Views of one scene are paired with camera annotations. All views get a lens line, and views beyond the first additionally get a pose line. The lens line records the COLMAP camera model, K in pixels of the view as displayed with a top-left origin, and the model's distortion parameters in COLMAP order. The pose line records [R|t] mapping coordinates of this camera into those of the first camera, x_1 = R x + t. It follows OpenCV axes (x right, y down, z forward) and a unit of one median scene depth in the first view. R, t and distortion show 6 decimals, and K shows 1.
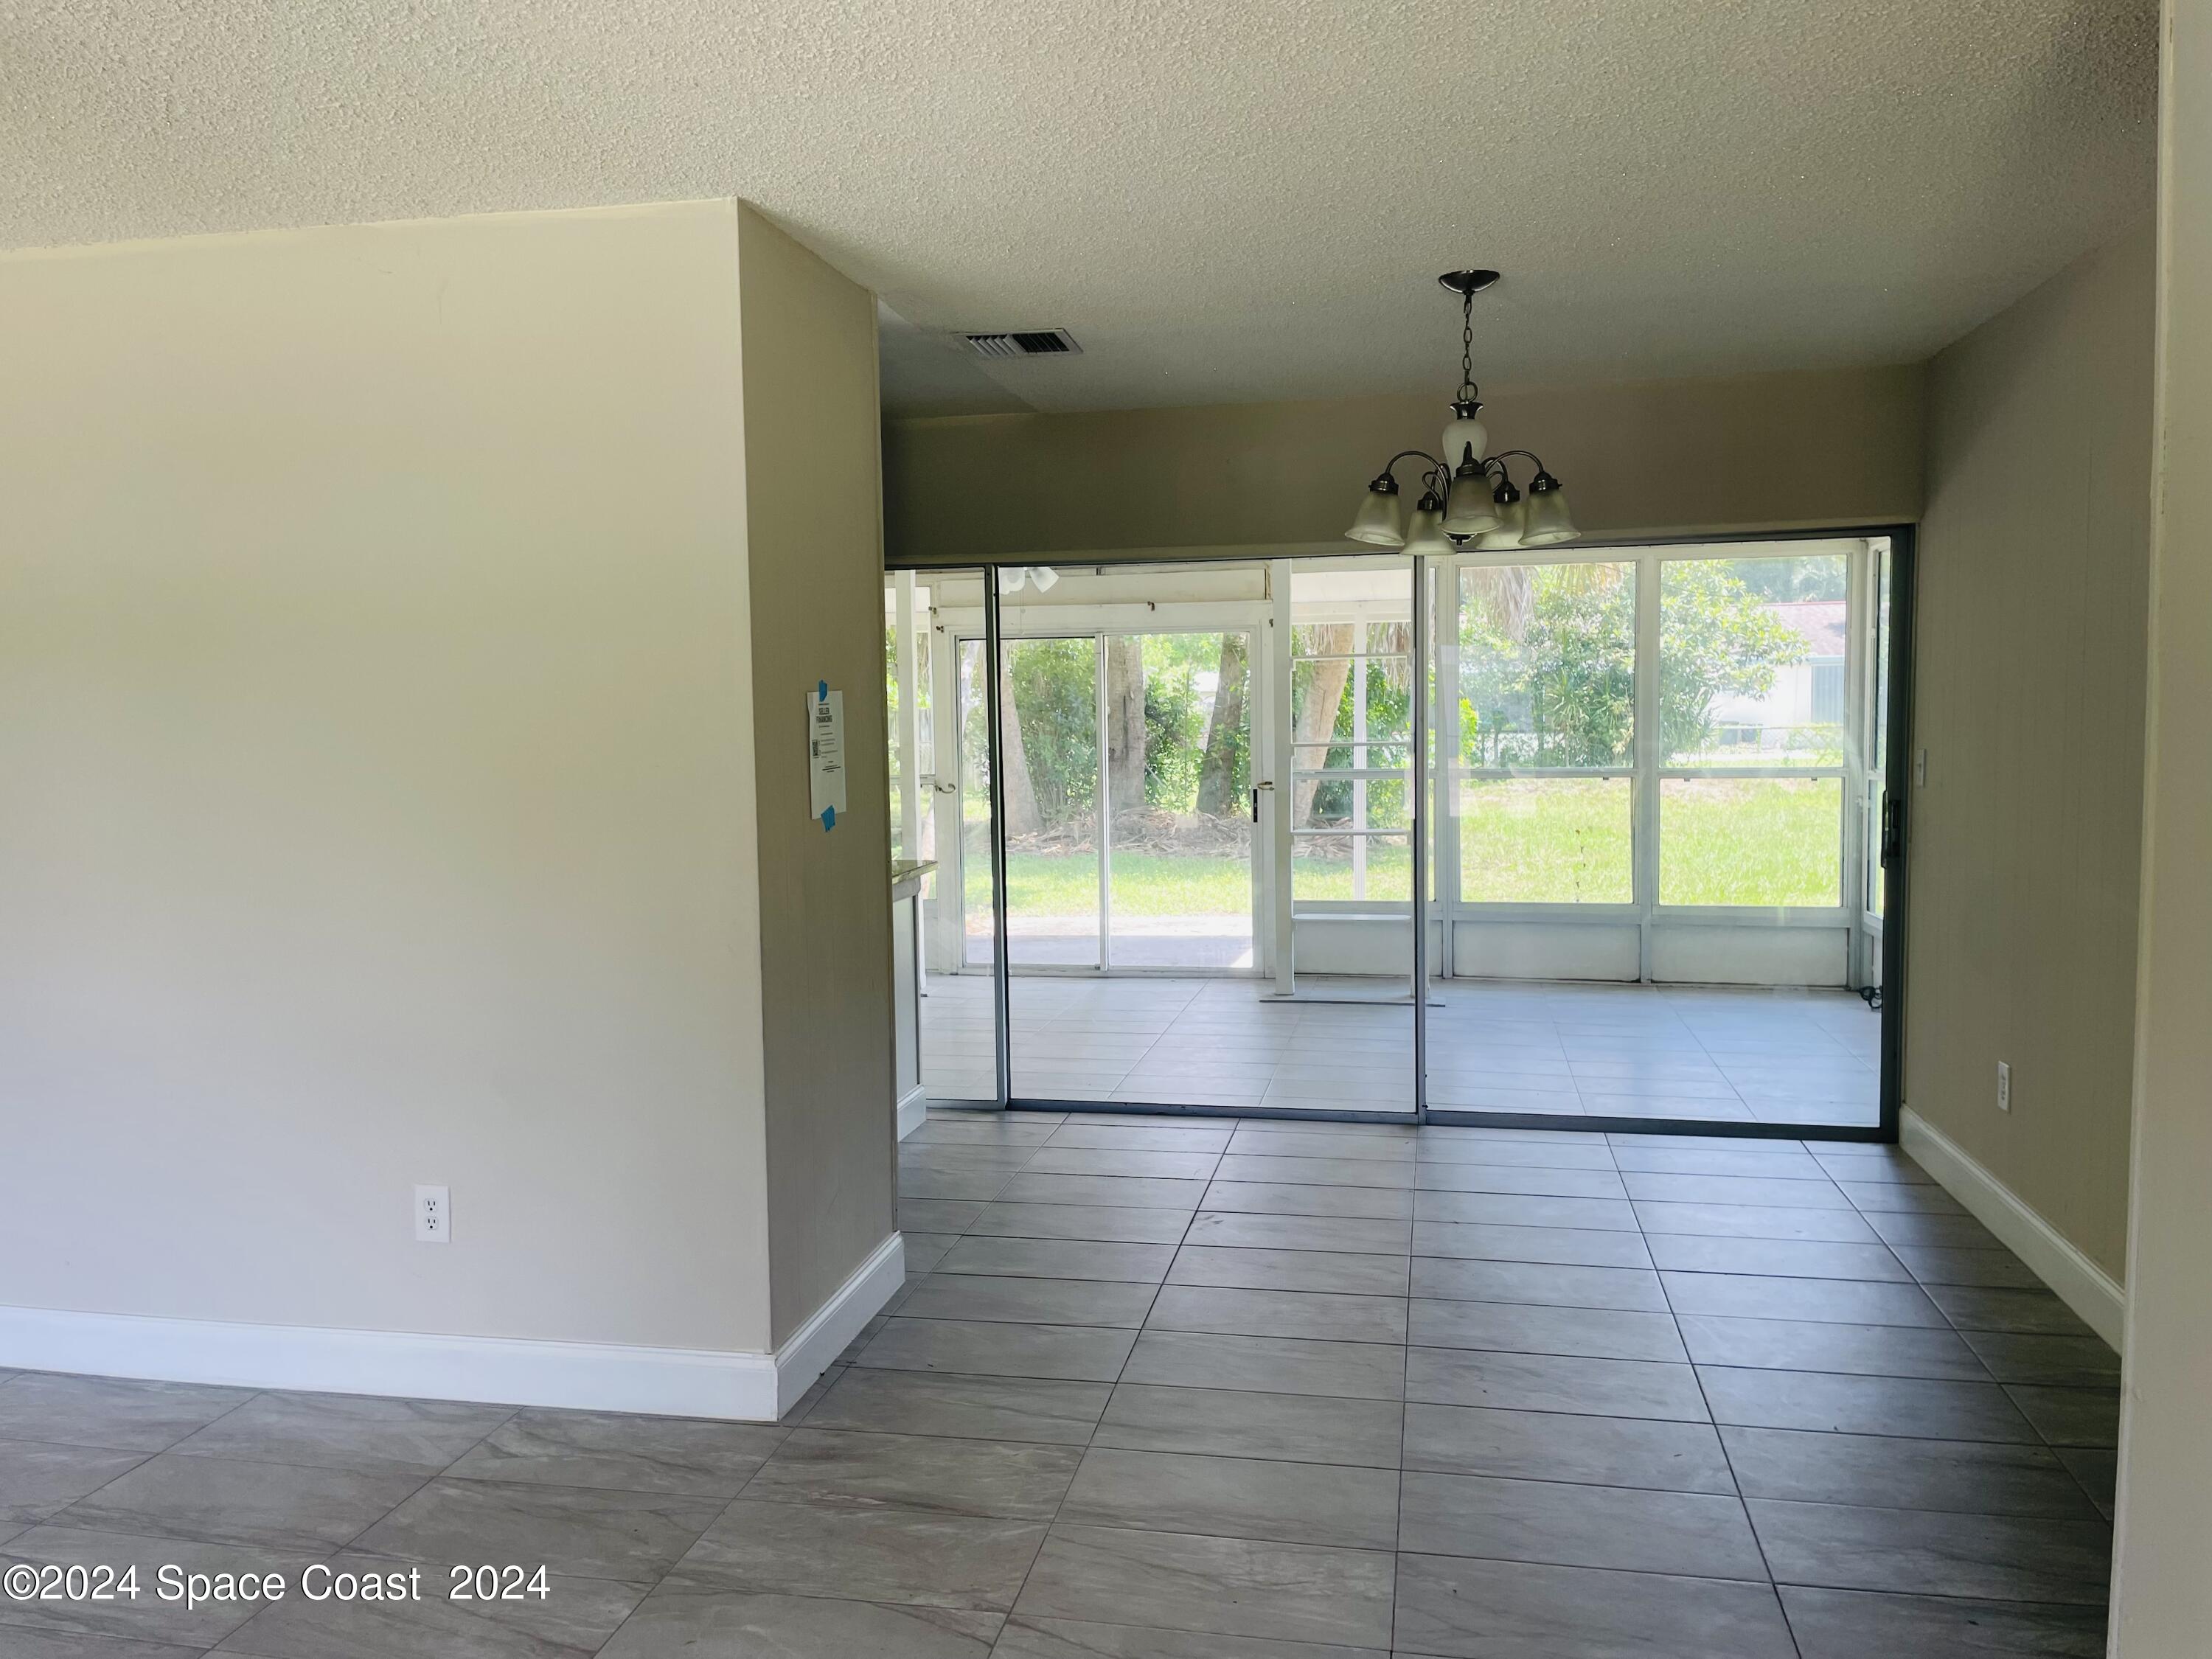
lens RADIAL K [[1674.5, 0, 1107.3], [0, 1674.5, 832.0], [0, 0, 1]] dist [0.080417, -0.101884]
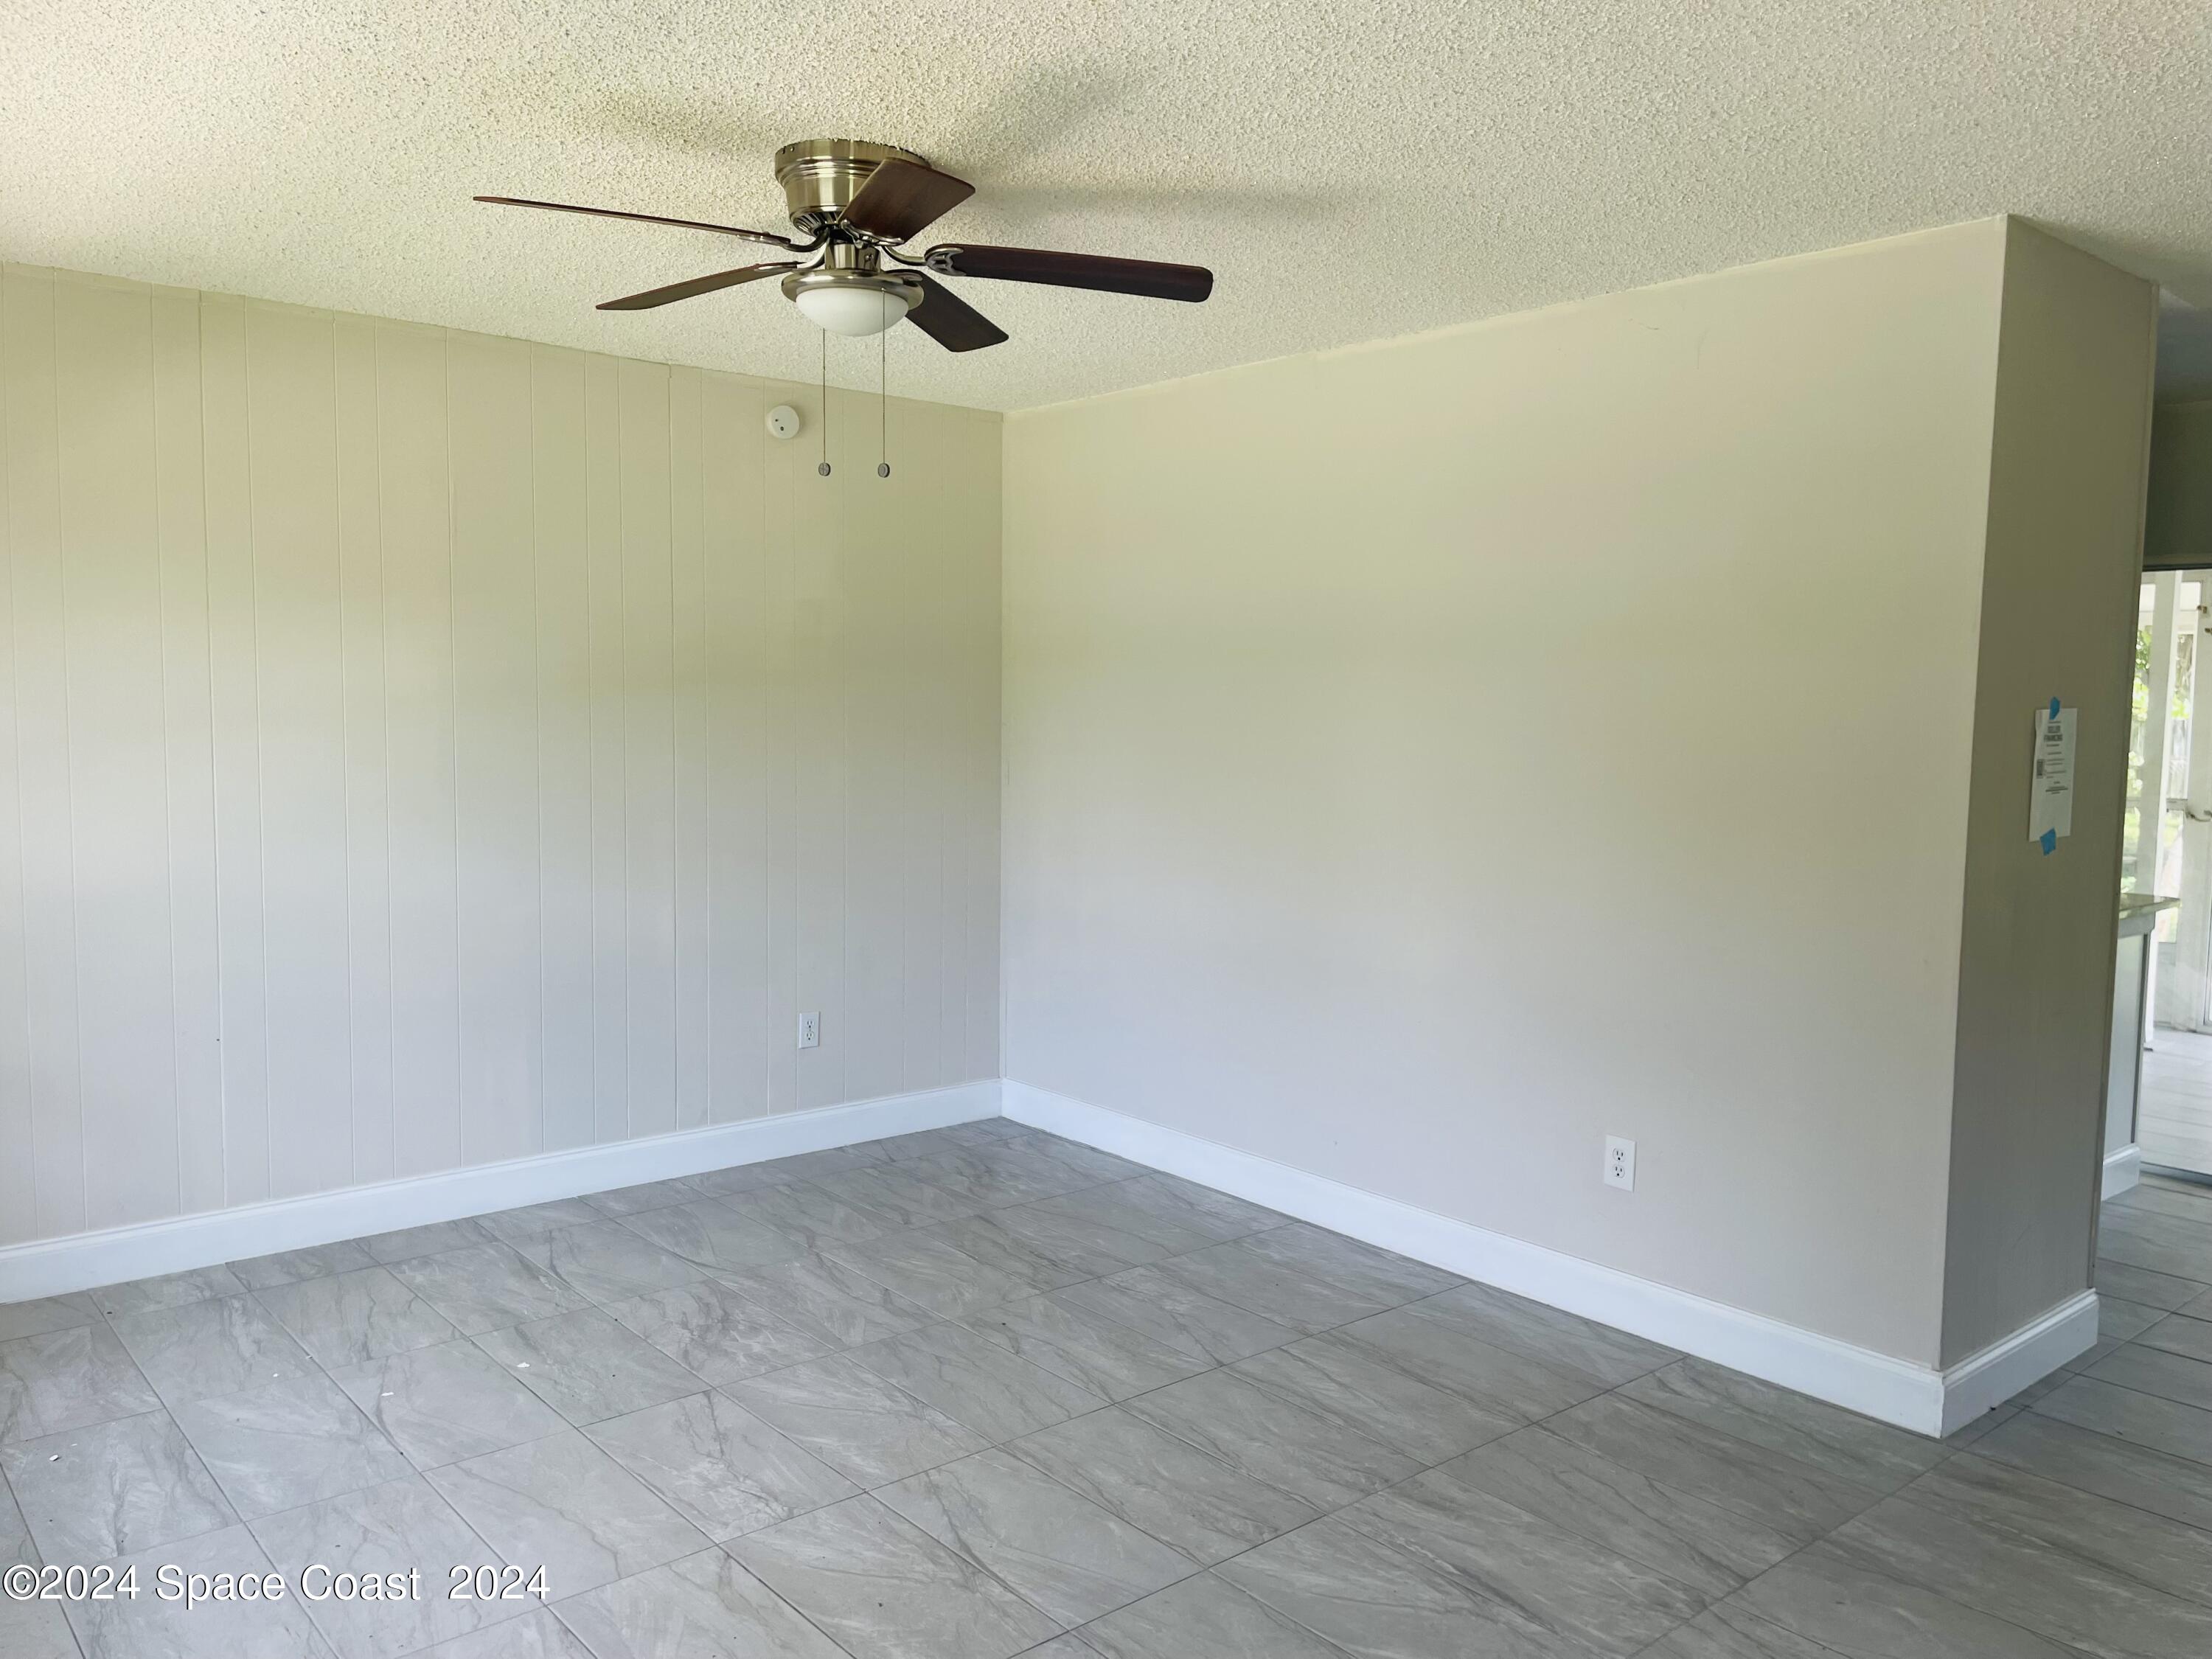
lens RADIAL K [[1674.5, 0, 1107.3], [0, 1674.5, 832.0], [0, 0, 1]] dist [0.080417, -0.101884]
pose [[0.782792, 0.077953, -0.617381, 0.012123], [-0.075969, 0.996673, 0.029521, -0.001992], [0.617629, 0.023793, 0.786110, -0.099663]]
